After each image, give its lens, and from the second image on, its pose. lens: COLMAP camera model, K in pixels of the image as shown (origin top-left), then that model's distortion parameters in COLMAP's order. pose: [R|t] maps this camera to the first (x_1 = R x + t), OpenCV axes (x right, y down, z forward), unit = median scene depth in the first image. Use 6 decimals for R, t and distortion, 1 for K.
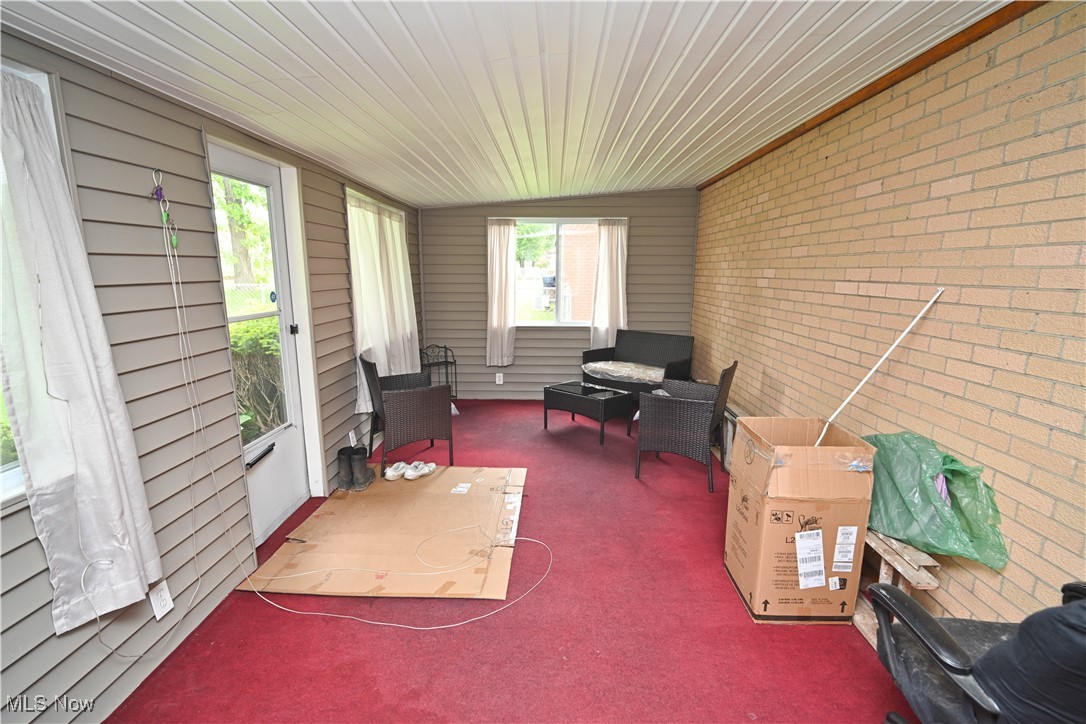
lens RADIAL K [[511.2, 0, 544.7], [0, 511.2, 375.1], [0, 0, 1]] dist [-0.004392, -0.001054]
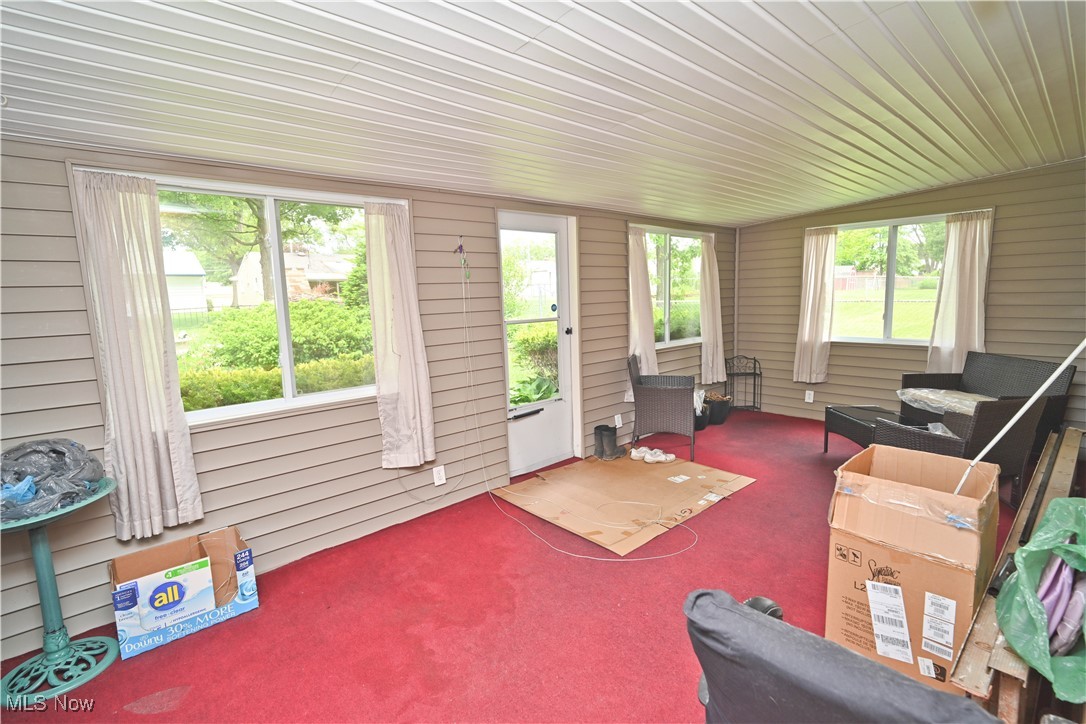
lens RADIAL K [[506.9, 0, 546.0], [0, 506.9, 365.6], [0, 0, 1]] dist [-0.009703, -0.000893]
pose [[0.686543, 0.078210, -0.722870, 0.433827], [-0.113613, 0.993525, -0.000410, 0.010911], [0.718158, 0.082409, 0.690983, 0.009084]]
